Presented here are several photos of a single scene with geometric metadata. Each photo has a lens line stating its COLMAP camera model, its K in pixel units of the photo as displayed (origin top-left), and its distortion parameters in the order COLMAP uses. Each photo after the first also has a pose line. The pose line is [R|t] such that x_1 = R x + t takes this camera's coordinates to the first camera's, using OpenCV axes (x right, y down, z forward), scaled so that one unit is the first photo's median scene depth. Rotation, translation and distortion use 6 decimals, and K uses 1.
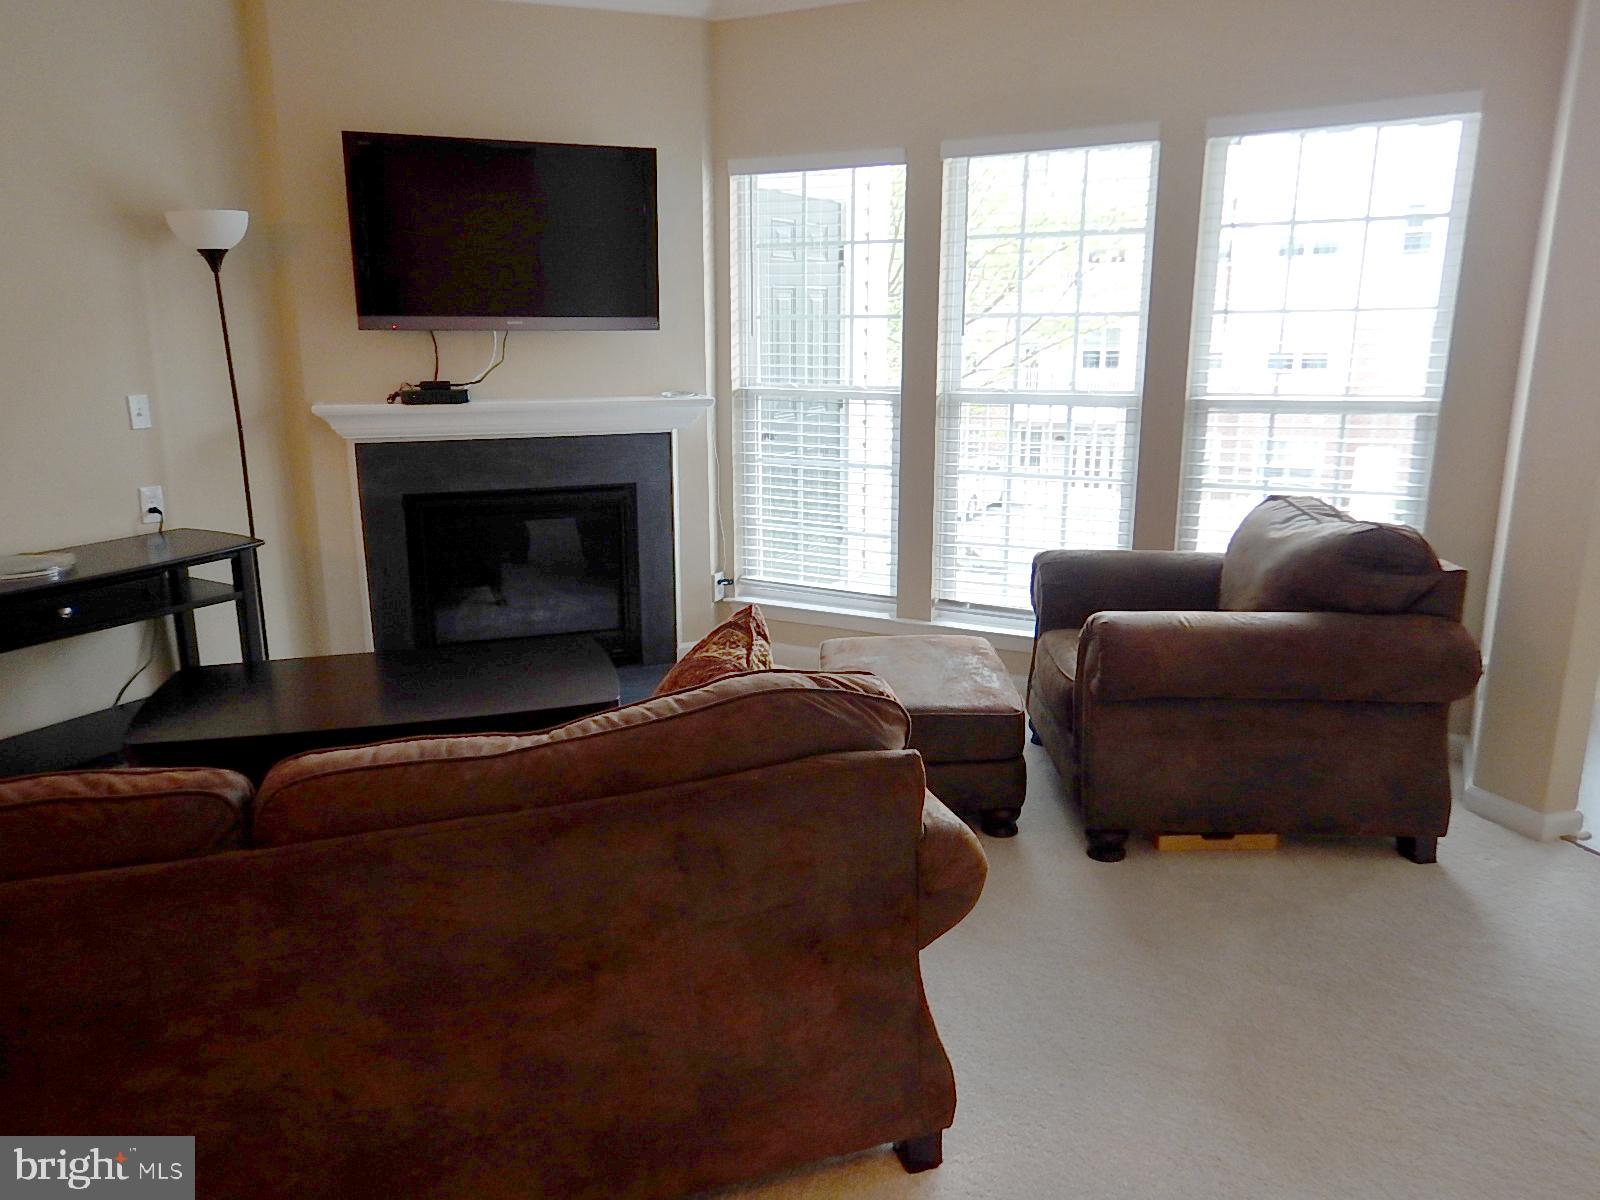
lens RADIAL K [[1148.8, 0, 789.3], [0, 1148.8, 617.3], [0, 0, 1]] dist [0.025536, -0.012020]
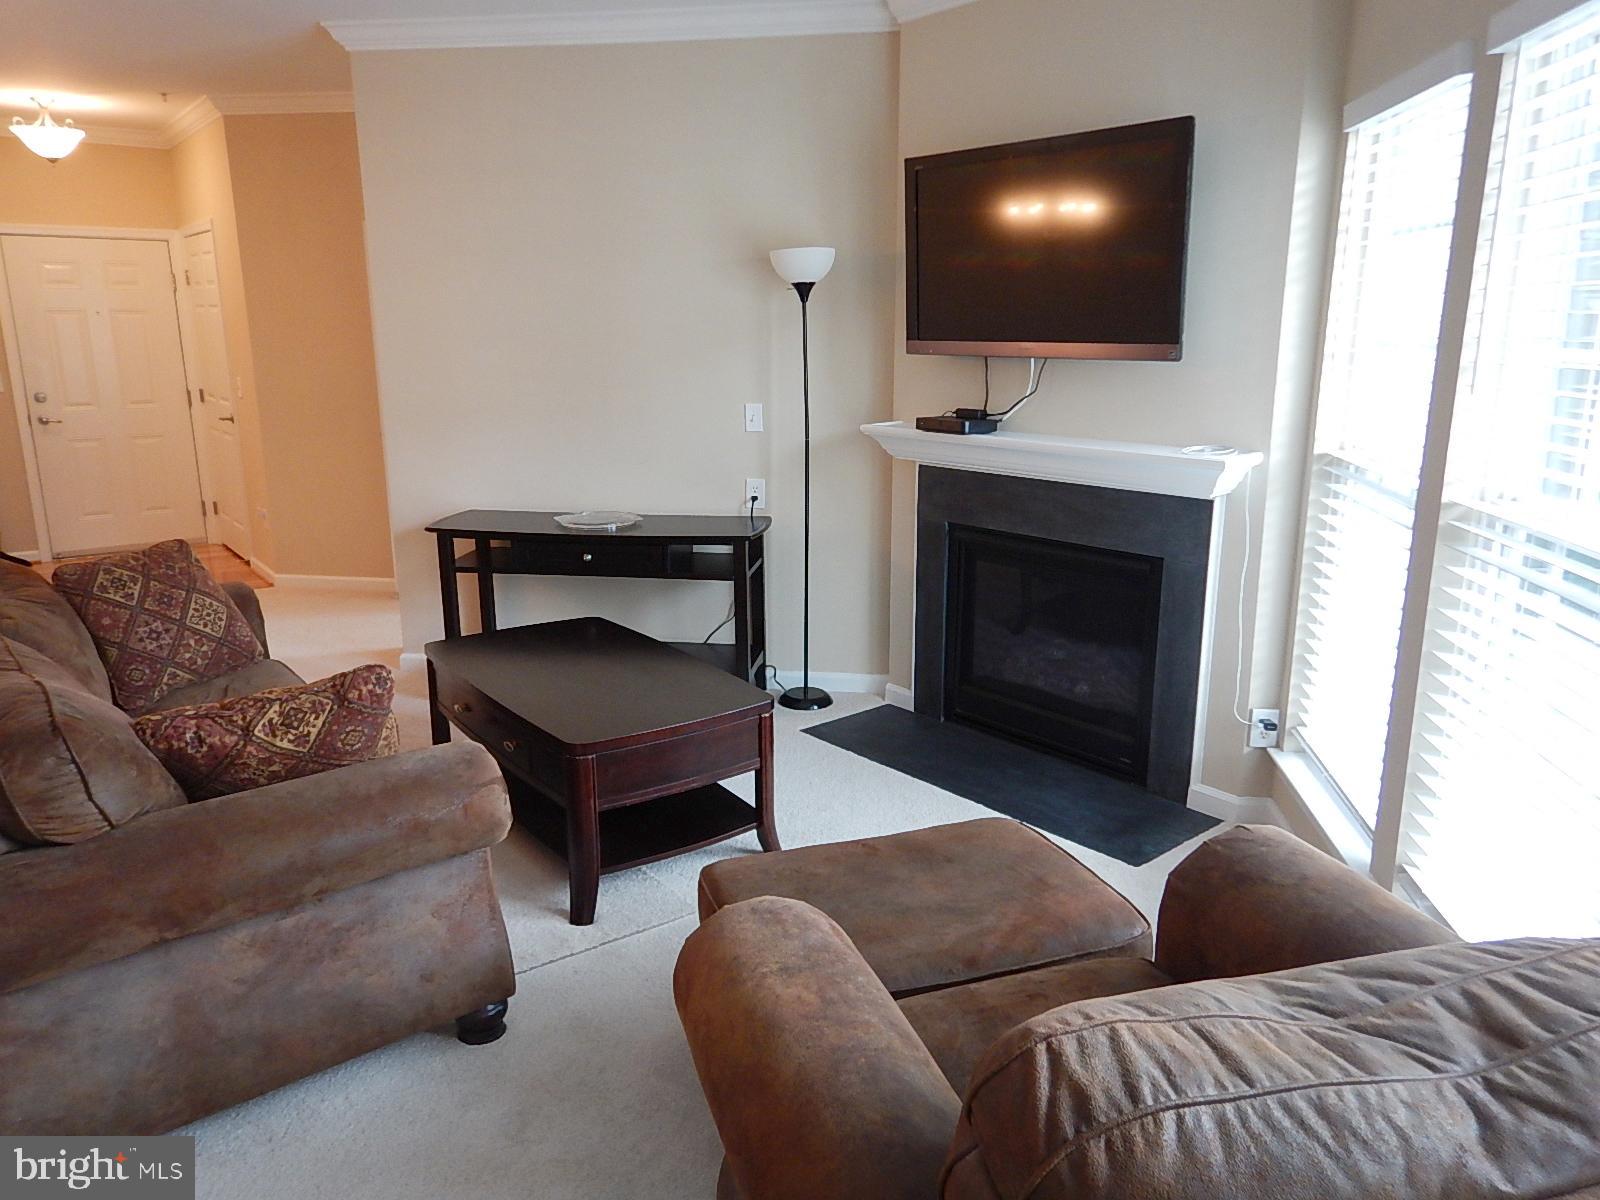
lens RADIAL K [[1148.8, 0, 806.6], [0, 1148.8, 607.4], [0, 0, 1]] dist [0.025536, -0.012020]
pose [[0.317005, 0.240163, -0.917513, 0.547076], [-0.217889, 0.959974, 0.175996, -0.184831], [0.923056, 0.144124, 0.356645, 0.563399]]
